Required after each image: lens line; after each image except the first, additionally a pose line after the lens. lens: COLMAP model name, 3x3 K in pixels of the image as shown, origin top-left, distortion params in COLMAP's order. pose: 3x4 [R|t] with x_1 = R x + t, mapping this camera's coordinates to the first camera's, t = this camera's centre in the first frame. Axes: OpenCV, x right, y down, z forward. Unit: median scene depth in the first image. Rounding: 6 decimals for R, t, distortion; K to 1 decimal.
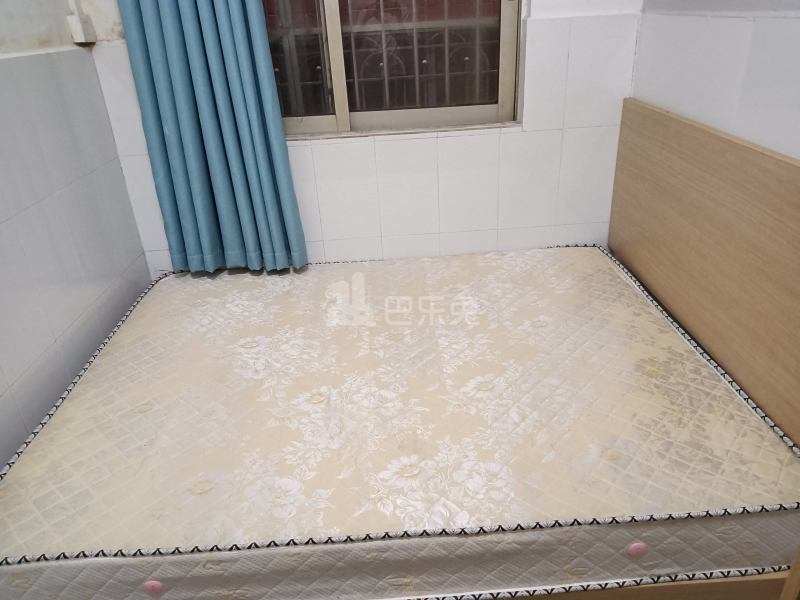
lens RADIAL K [[582.2, 0, 402.2], [0, 582.2, 297.9], [0, 0, 1]] dist [0.098560, -0.166599]
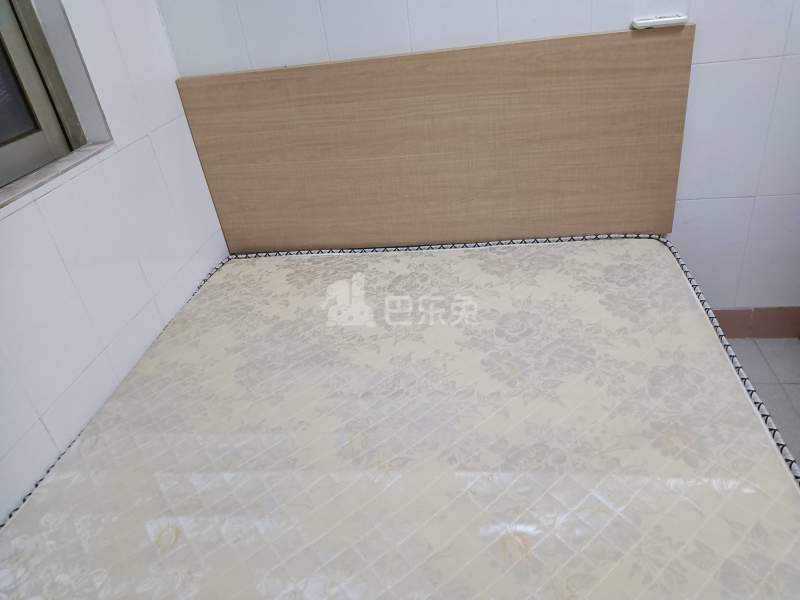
lens RADIAL K [[582.2, 0, 402.2], [0, 582.2, 297.9], [0, 0, 1]] dist [0.098560, -0.166599]
pose [[0.181753, -0.475848, 0.860543, -0.419998], [0.538340, 0.780478, 0.317874, -0.206368], [-0.822895, 0.405490, 0.398022, 0.574385]]
